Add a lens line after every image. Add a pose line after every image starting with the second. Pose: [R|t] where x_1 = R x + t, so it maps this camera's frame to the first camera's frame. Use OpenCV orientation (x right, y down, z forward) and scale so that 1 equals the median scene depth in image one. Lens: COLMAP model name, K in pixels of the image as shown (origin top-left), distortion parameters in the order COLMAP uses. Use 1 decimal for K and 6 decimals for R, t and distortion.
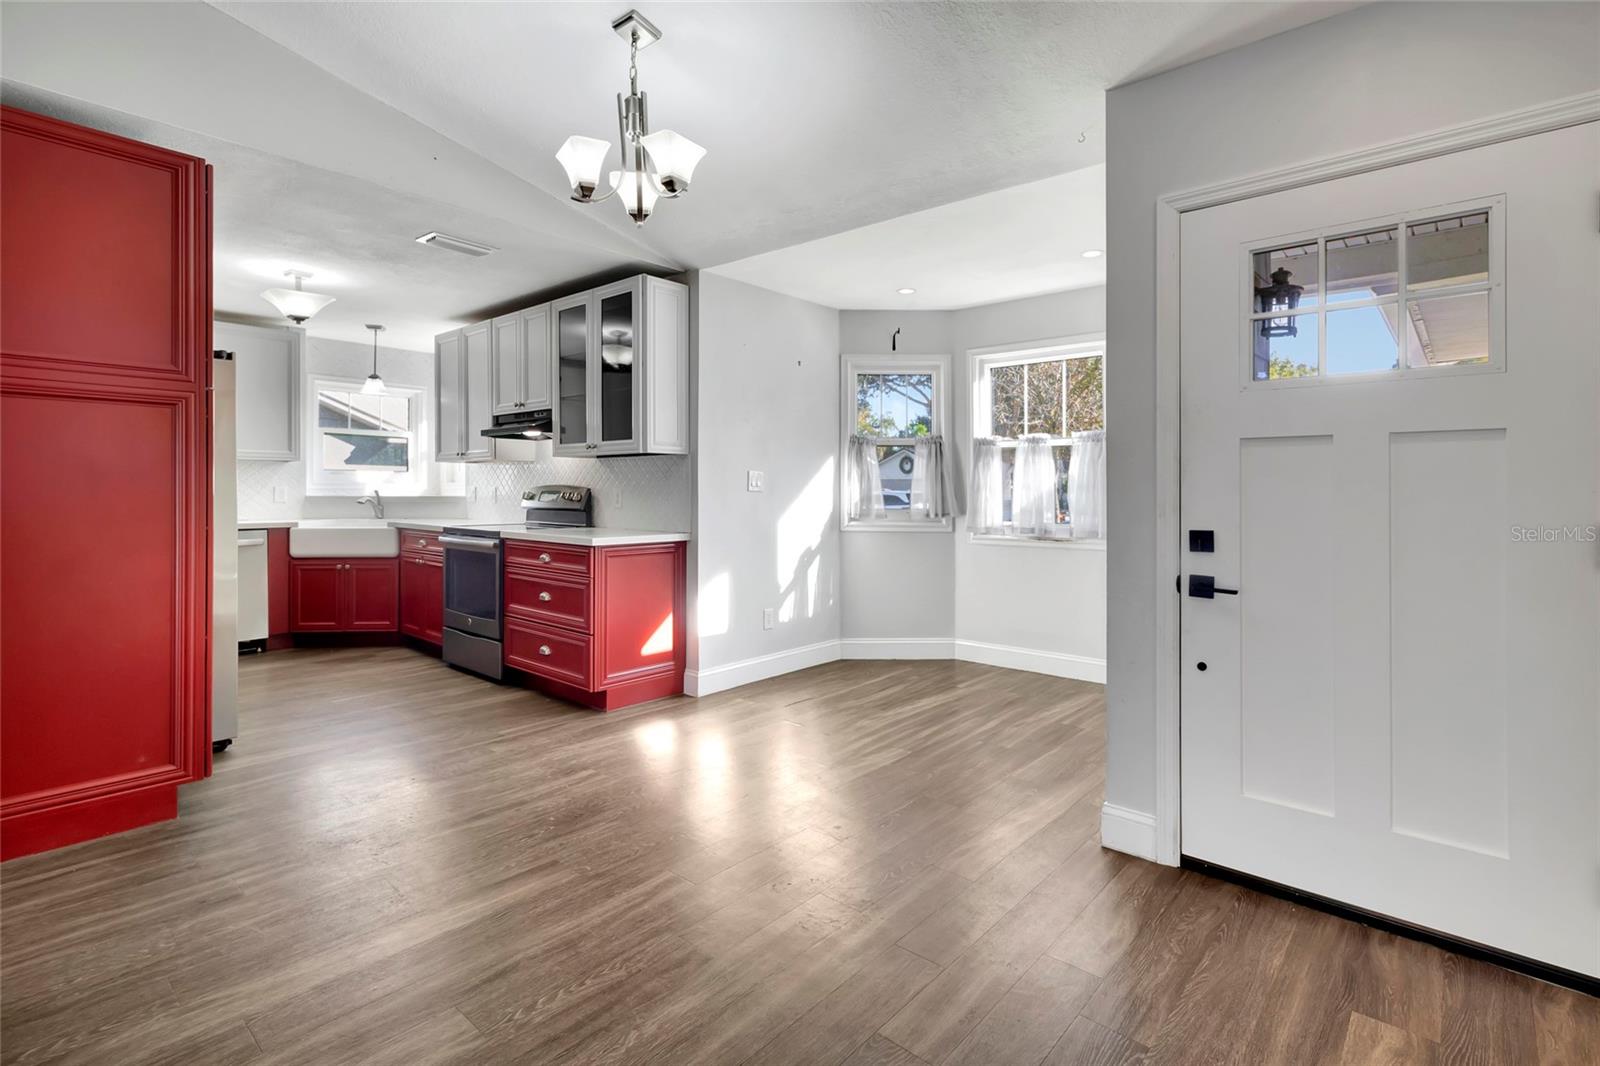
lens RADIAL K [[774.2, 0, 819.6], [0, 774.2, 494.7], [0, 0, 1]] dist [0.003995, 0.000392]
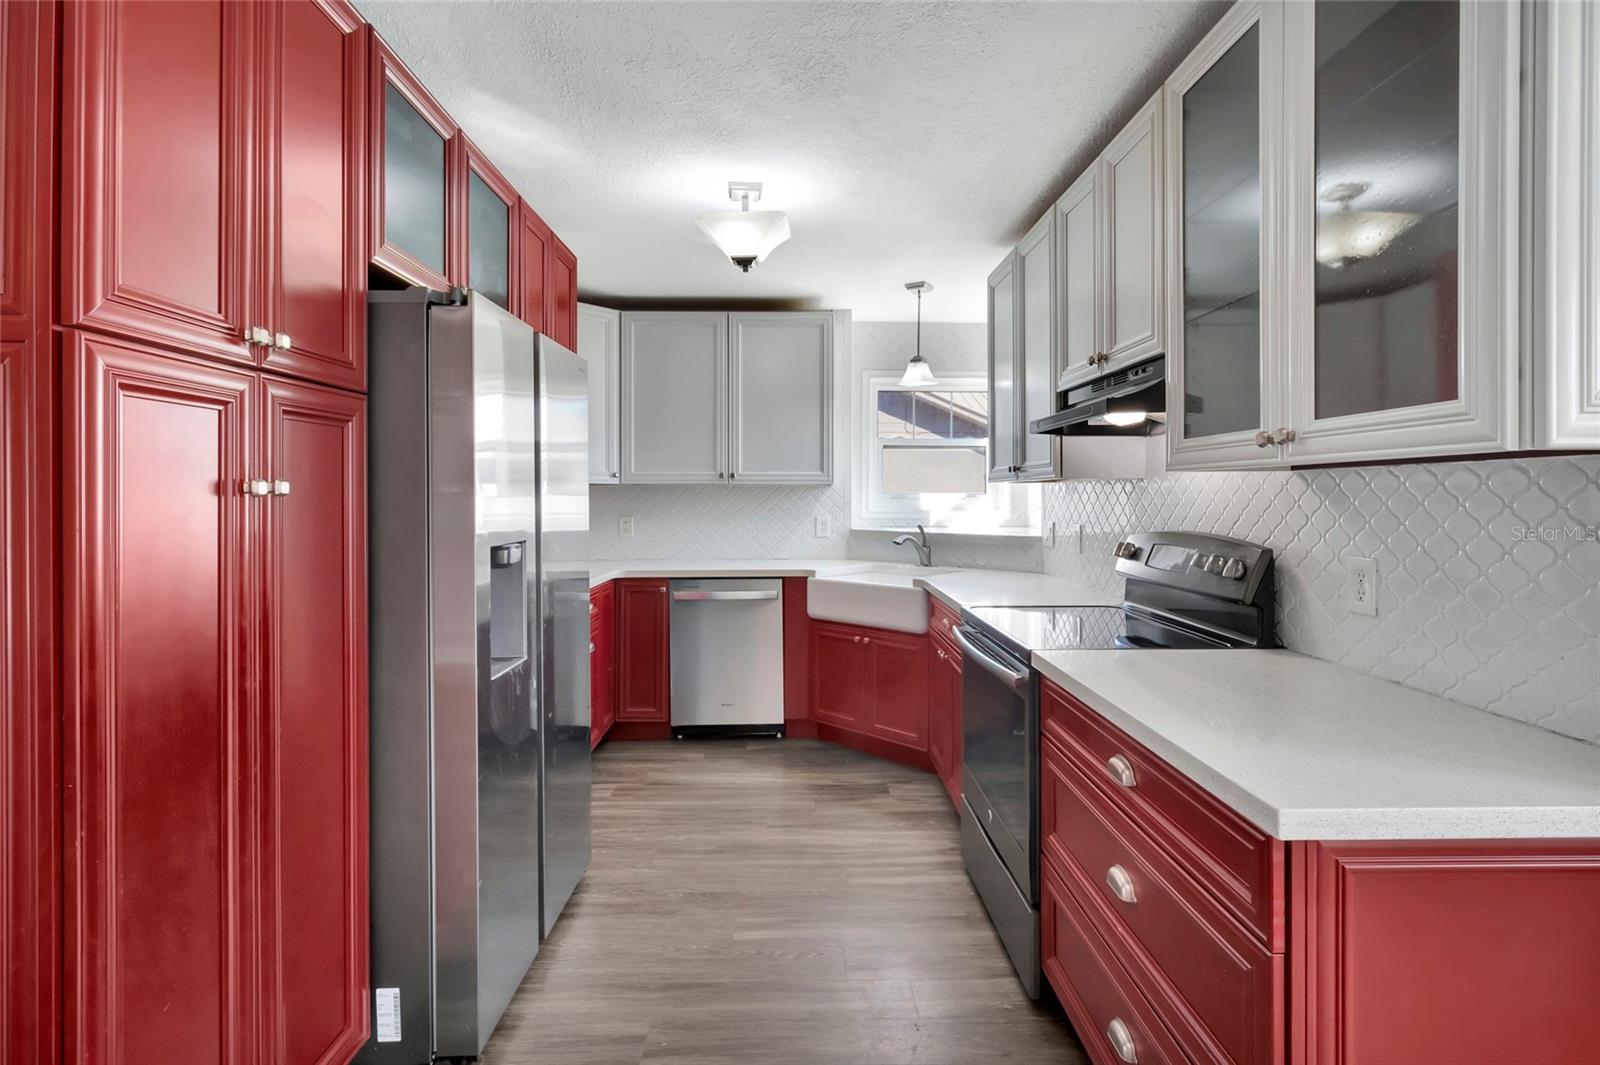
lens RADIAL K [[774.2, 0, 787.4], [0, 774.2, 504.7], [0, 0, 1]] dist [0.003995, 0.000392]
pose [[0.660800, 0.002198, -0.750559, -0.162812], [0.000942, 0.999992, 0.003758, -0.031335], [0.750561, -0.003190, 0.660793, 0.552998]]
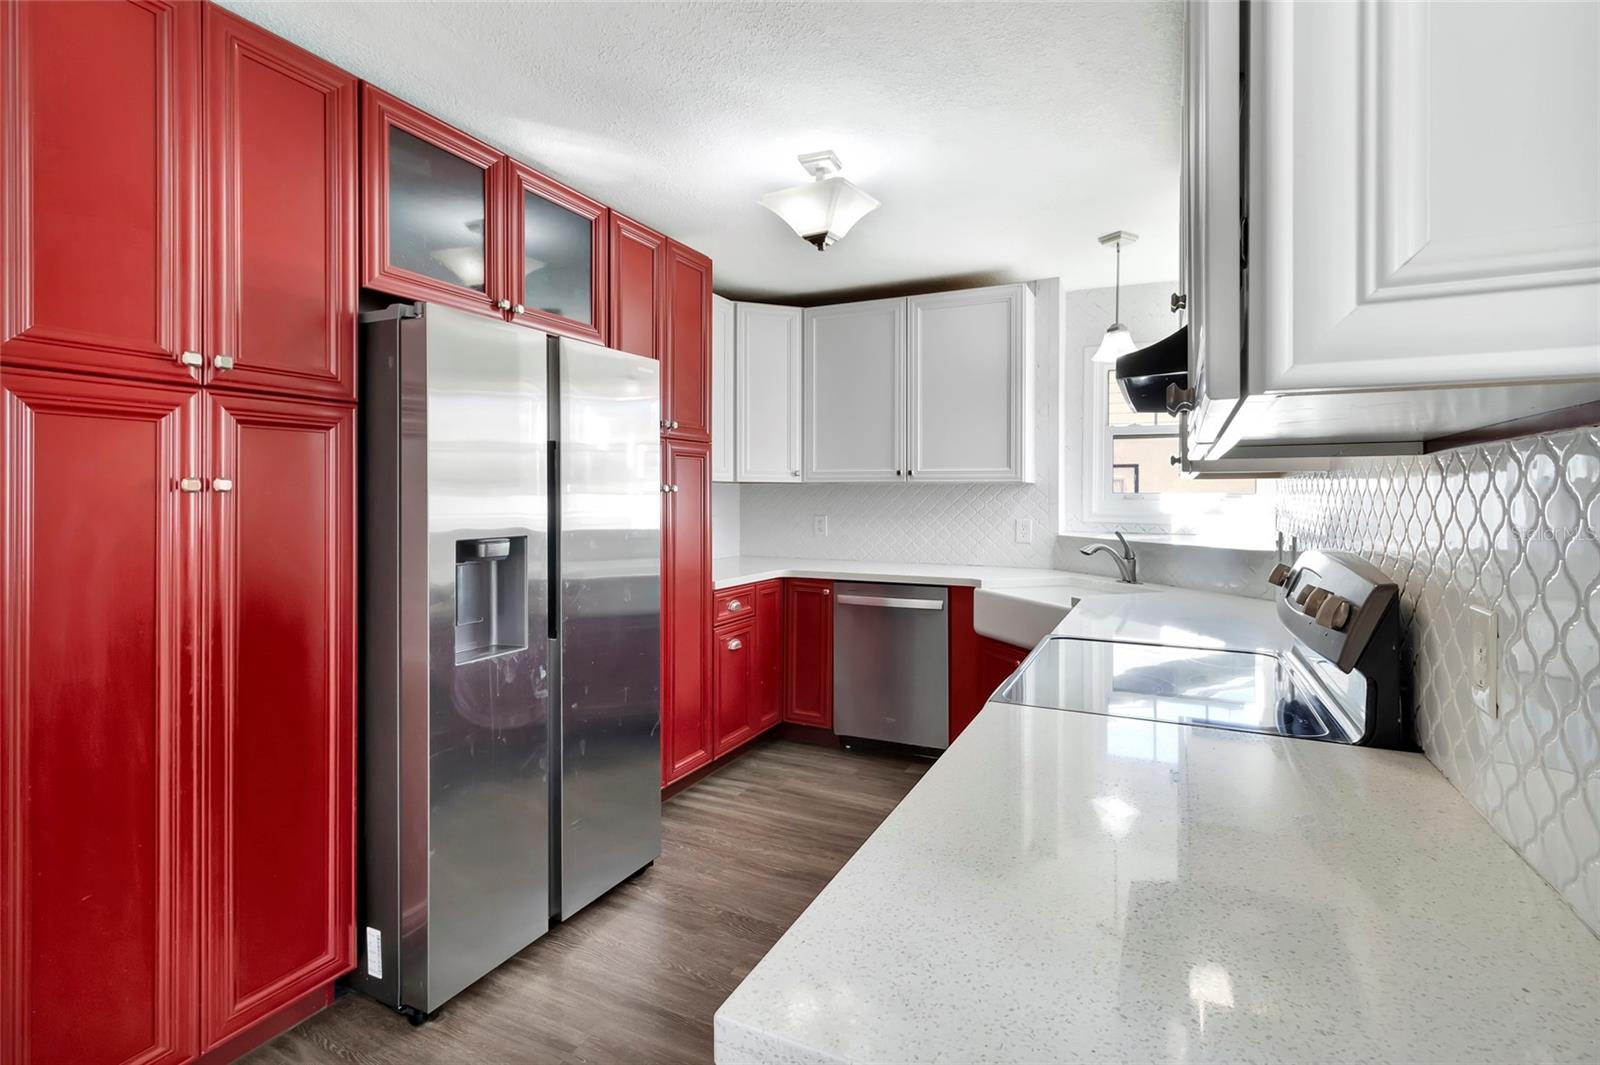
lens RADIAL K [[774.2, 0, 792.2], [0, 774.2, 502.1], [0, 0, 1]] dist [0.003995, 0.000392]
pose [[0.245000, 0.003831, -0.969515, -0.107387], [-0.006567, 0.999976, 0.002292, -0.031645], [0.969501, 0.005805, 0.245020, 0.766629]]
